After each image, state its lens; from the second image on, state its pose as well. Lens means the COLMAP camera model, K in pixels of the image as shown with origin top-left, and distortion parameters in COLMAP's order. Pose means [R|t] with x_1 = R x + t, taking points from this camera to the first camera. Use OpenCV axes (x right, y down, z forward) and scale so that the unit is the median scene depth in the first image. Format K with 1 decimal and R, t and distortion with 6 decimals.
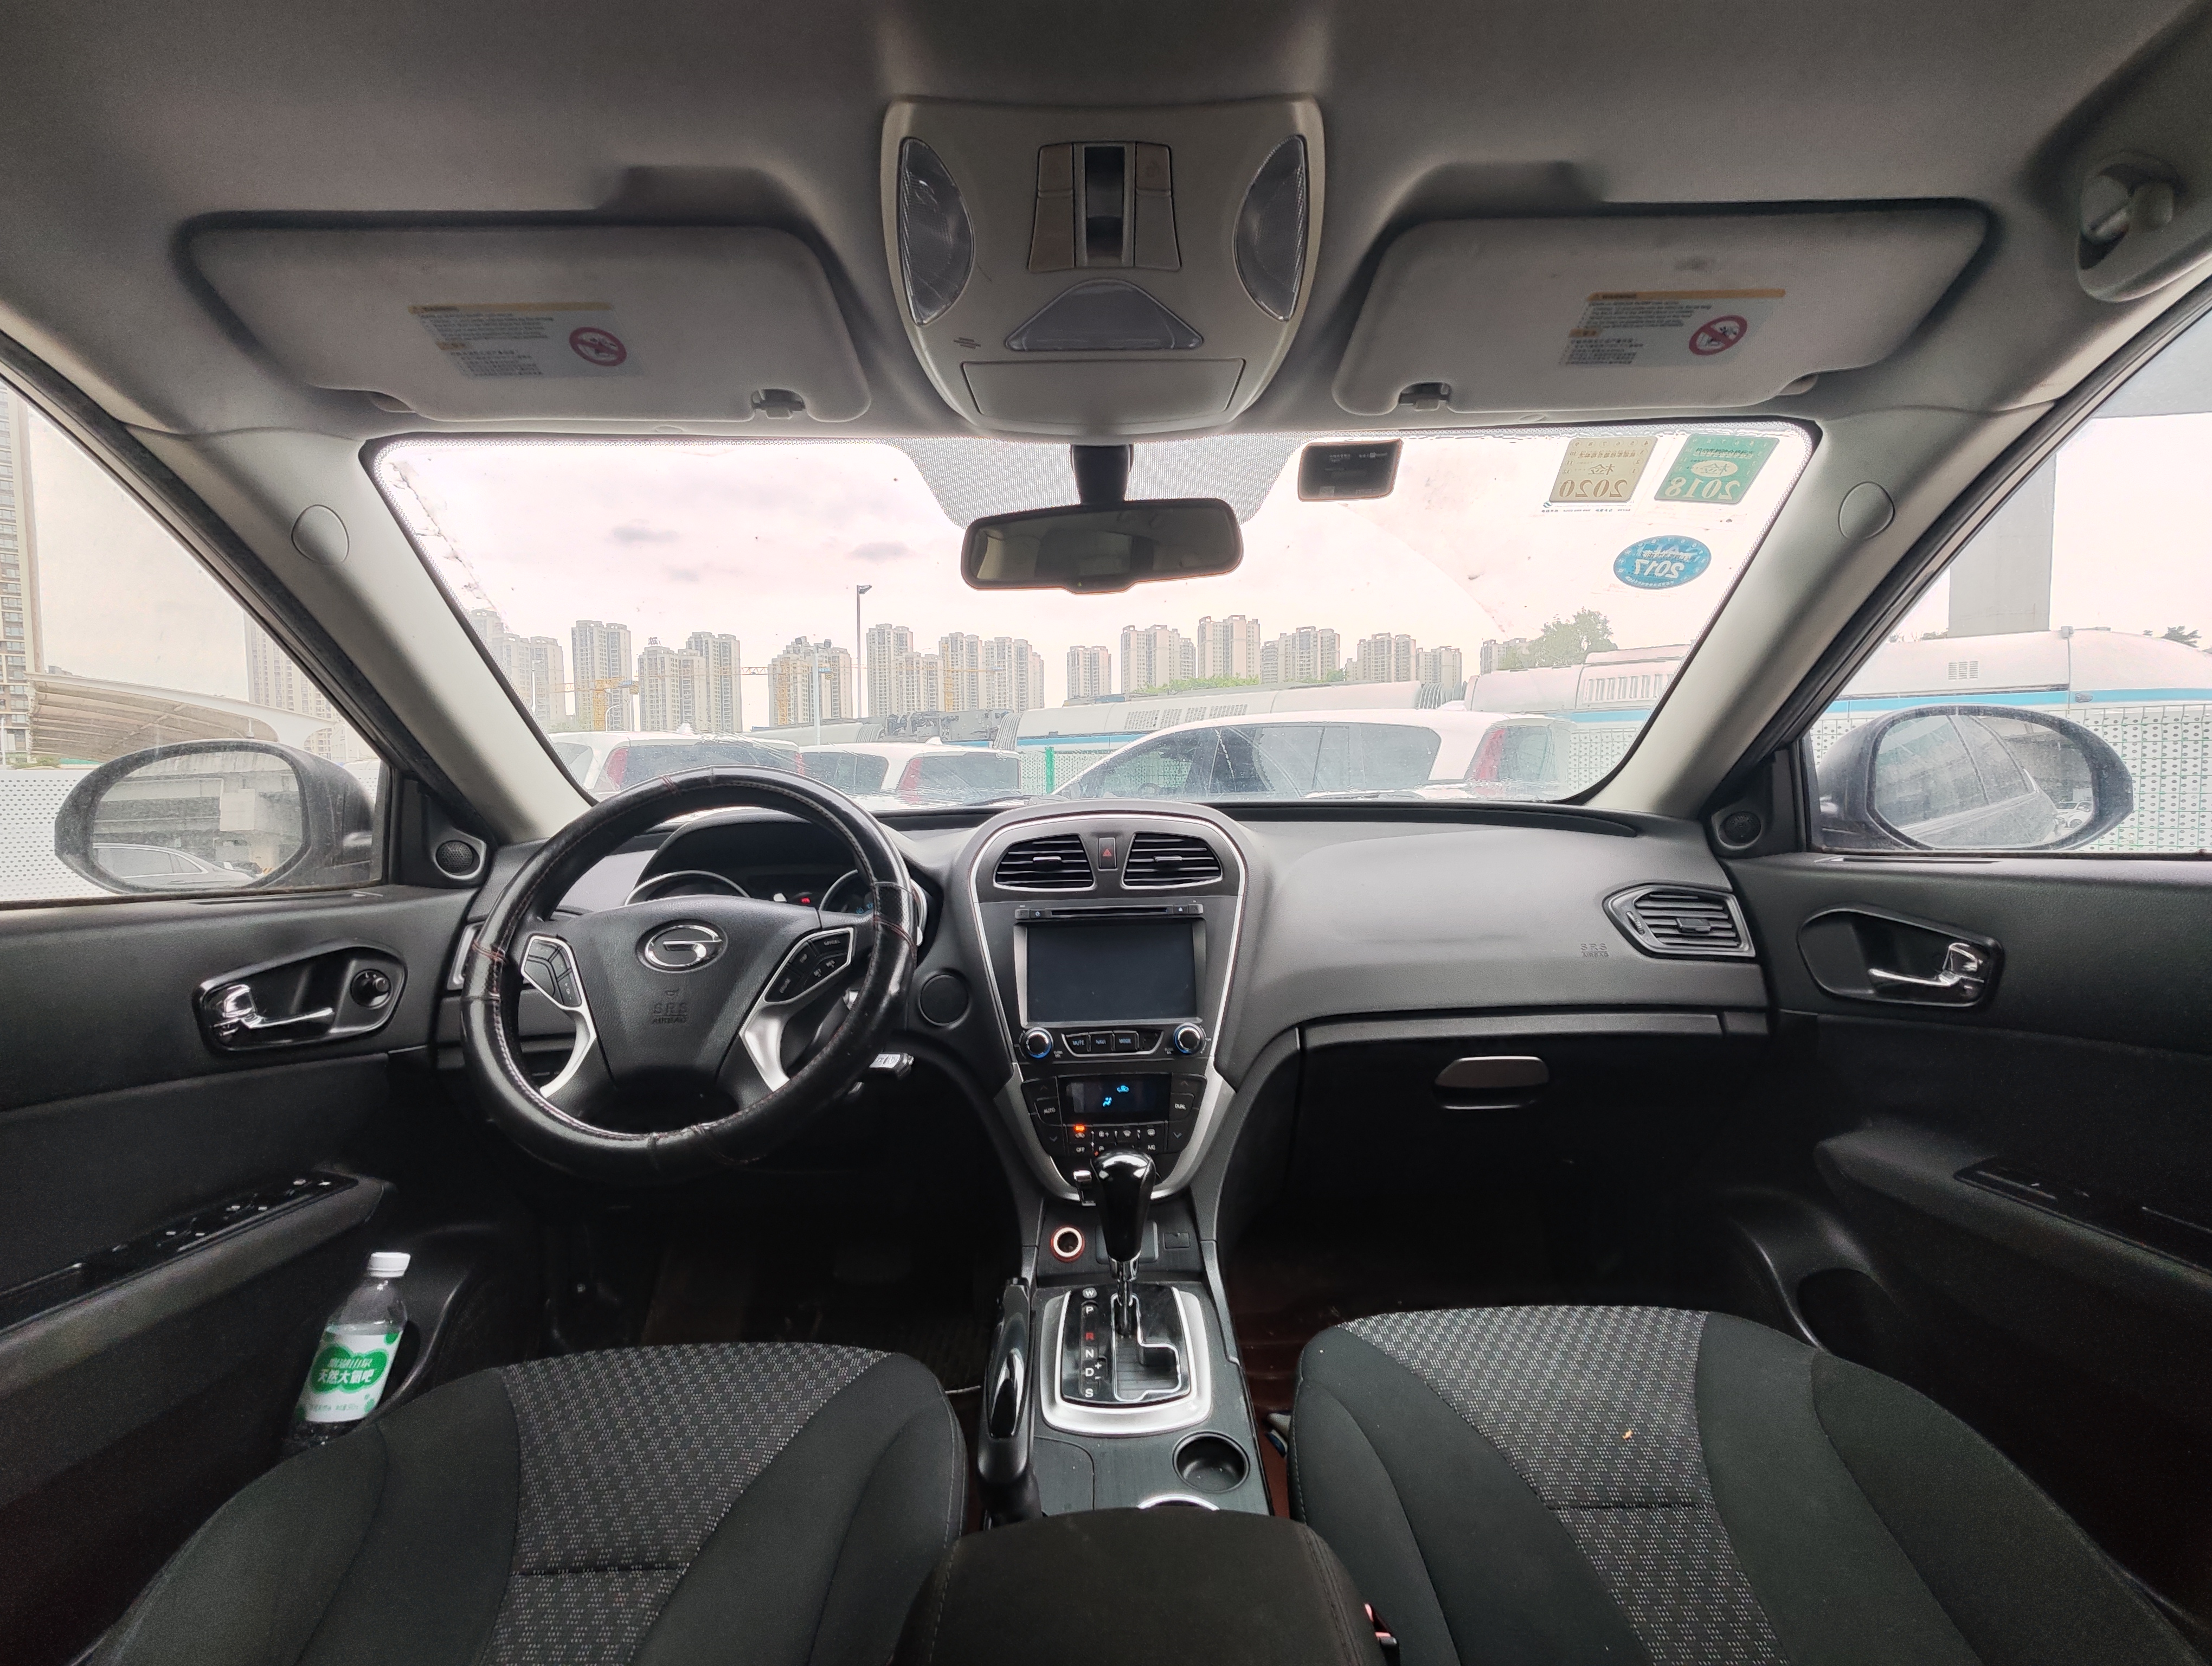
lens RADIAL K [[898.5, 0, 1106.0], [0, 898.5, 833.0], [0, 0, 1]] dist [-0.000027, -0.000019]
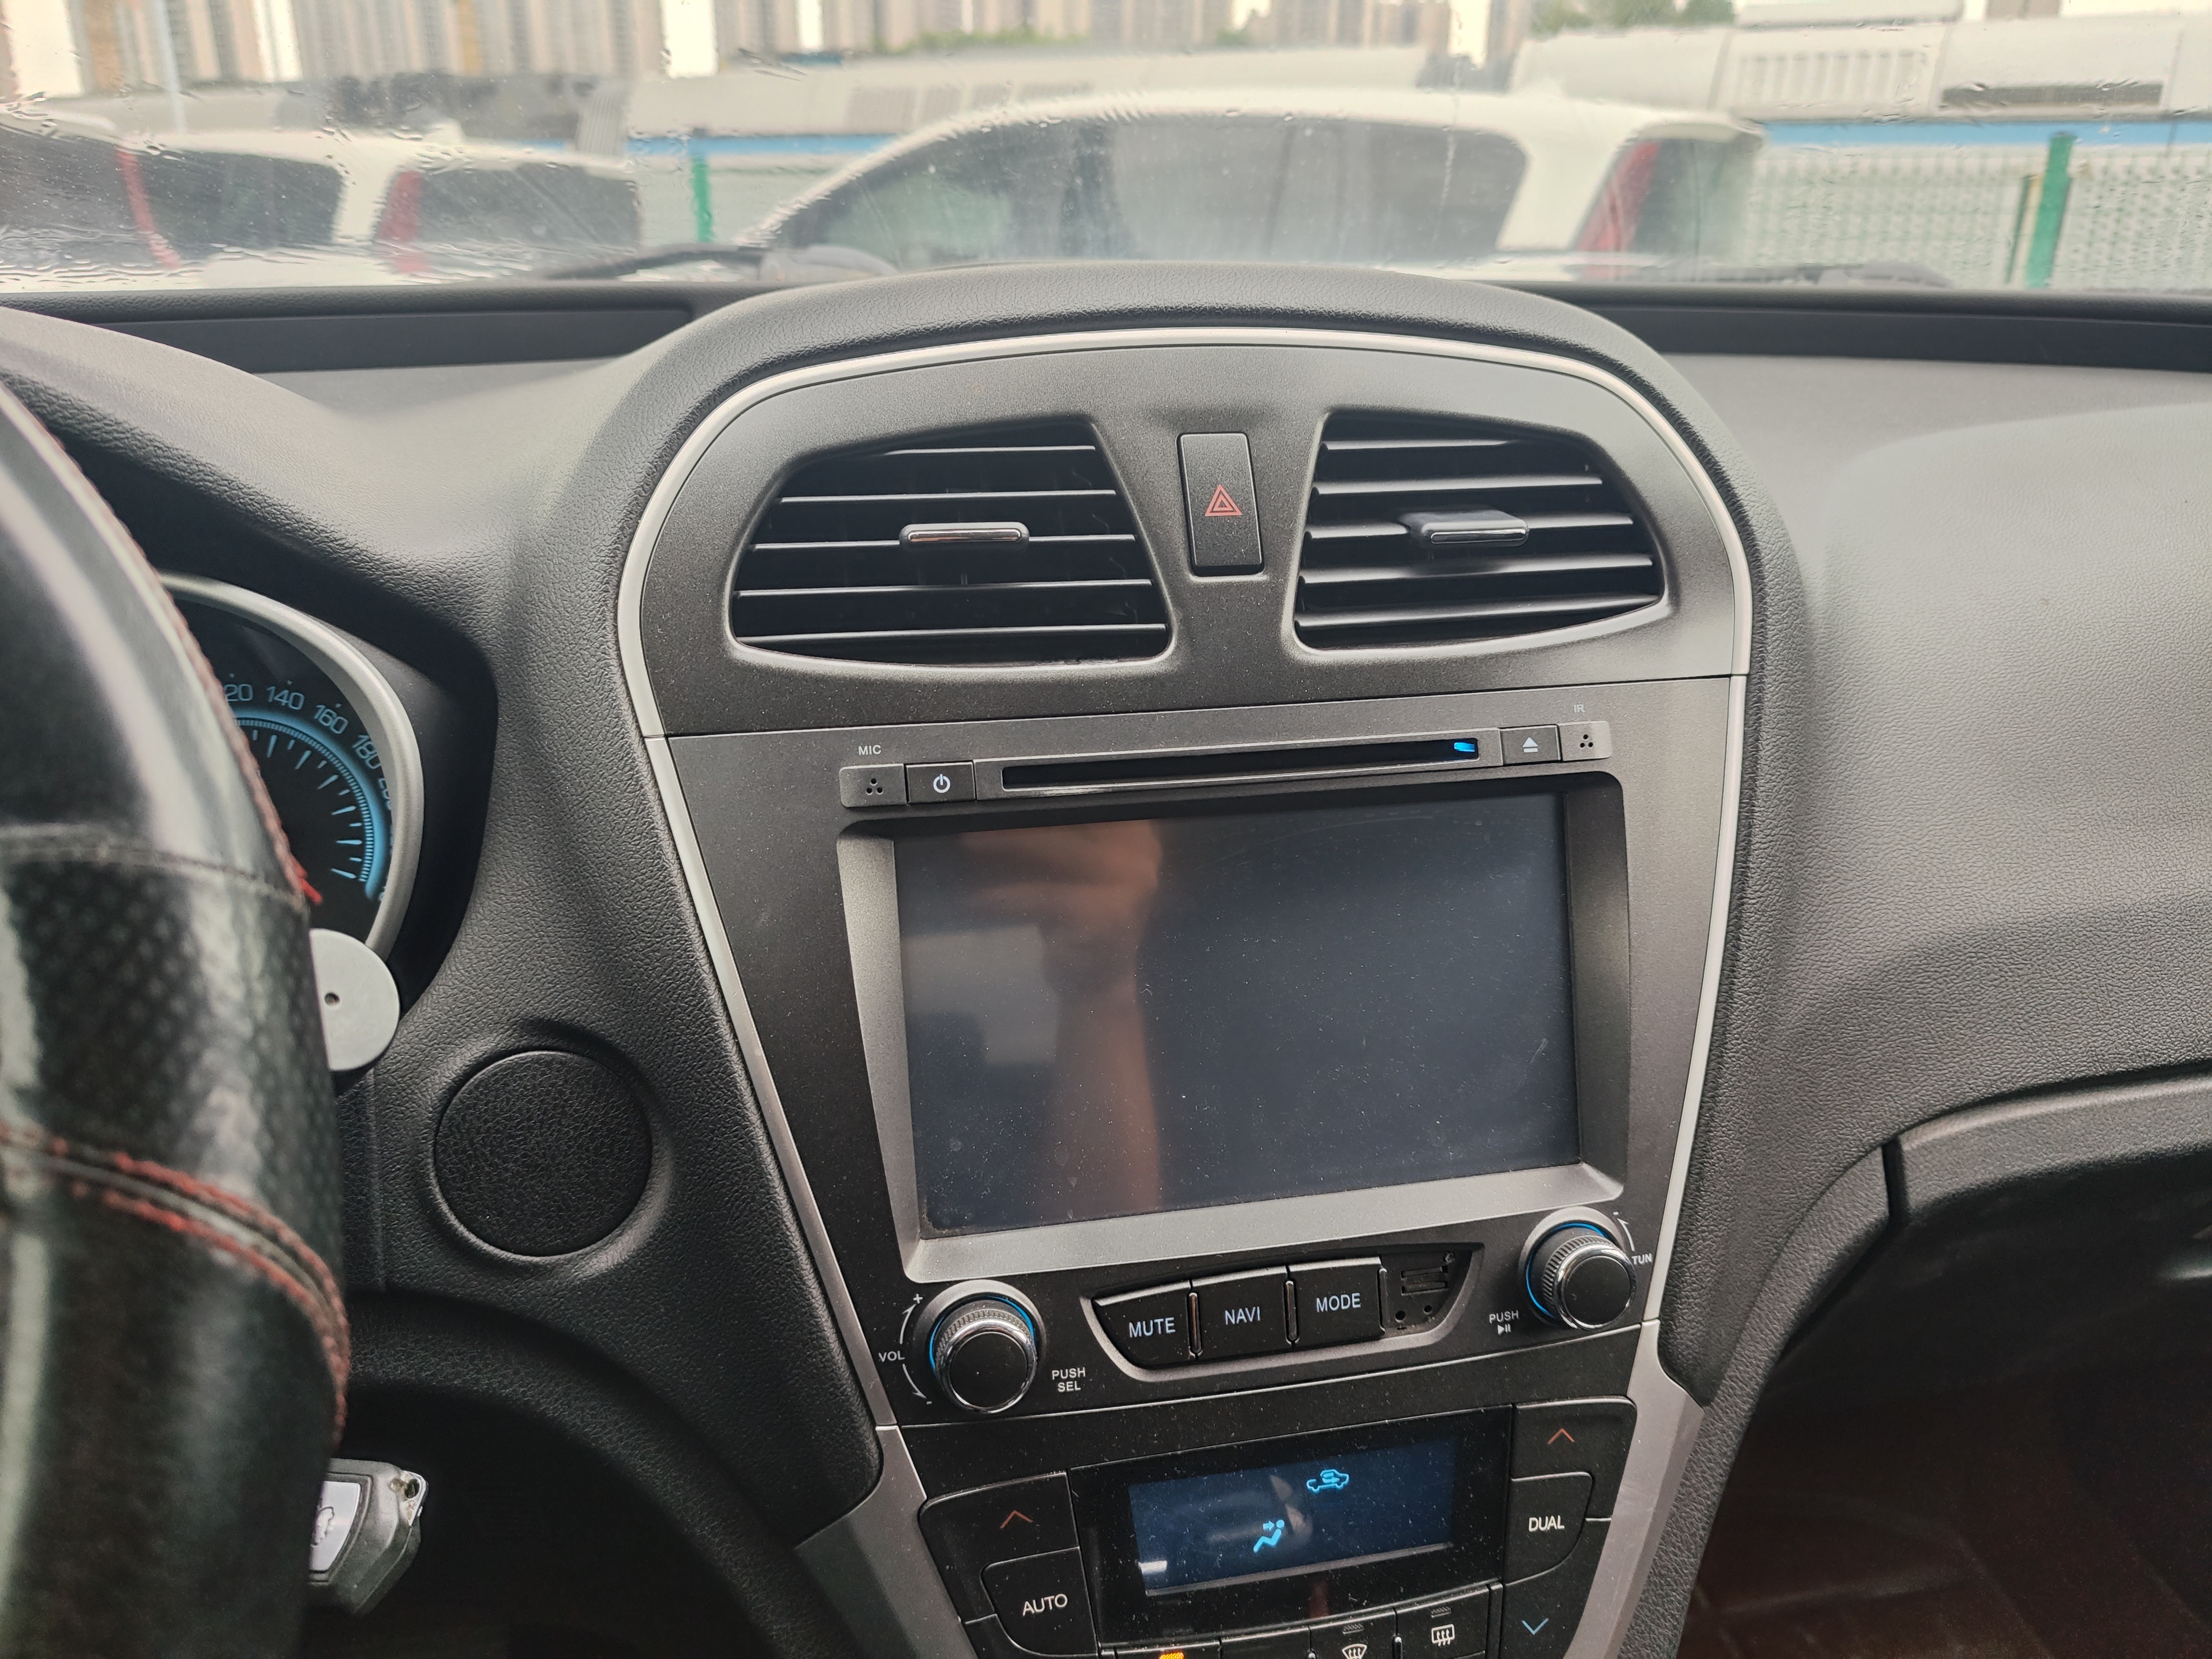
lens RADIAL K [[1581.3, 0, 1131.7], [0, 1581.3, 840.2], [0, 0, 1]] dist [0.023537, -0.036858]
pose [[0.981912, -0.042250, 0.184563, -0.104342], [-0.014908, 0.954506, 0.297820, -0.016746], [-0.188750, -0.295185, 0.936611, 0.618319]]
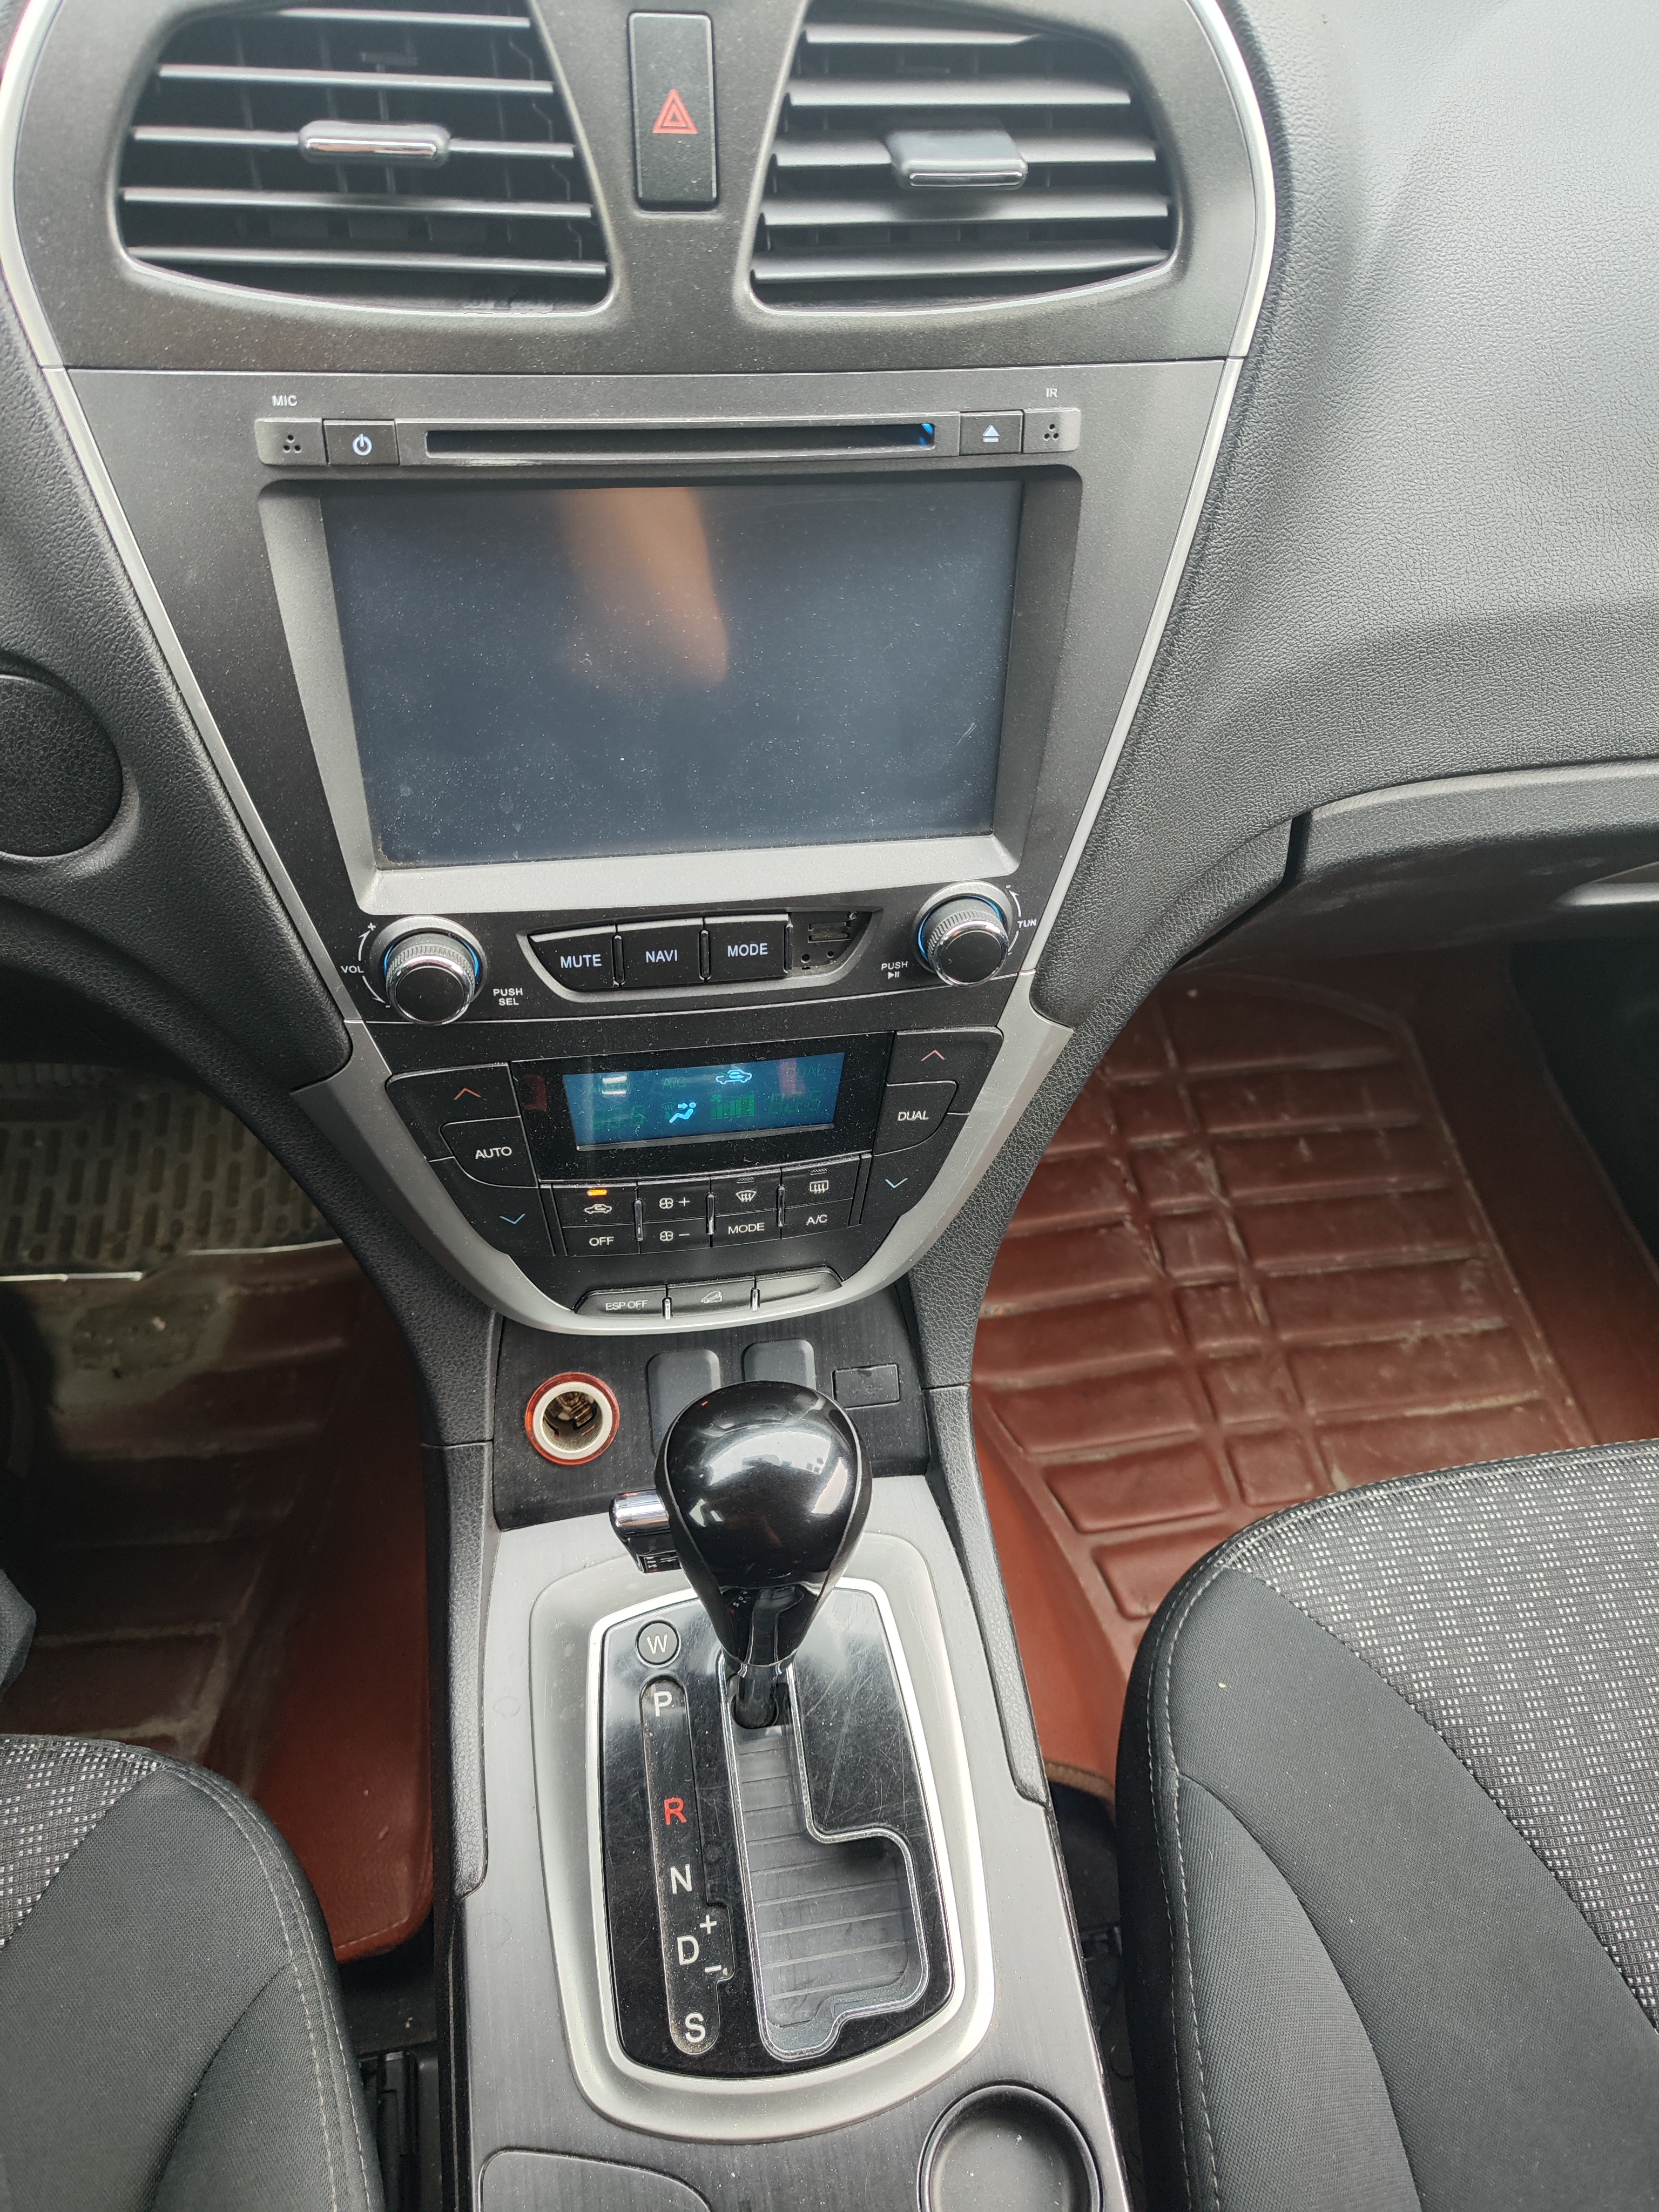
lens RADIAL K [[1581.3, 0, 829.5], [0, 1581.3, 1106.0], [0, 0, 1]] dist [0.023537, -0.036858]
pose [[0.982563, -0.059685, 0.176092, -0.042121], [-0.095849, 0.648946, 0.754773, -0.110983], [-0.159323, -0.758490, 0.631909, 0.619388]]
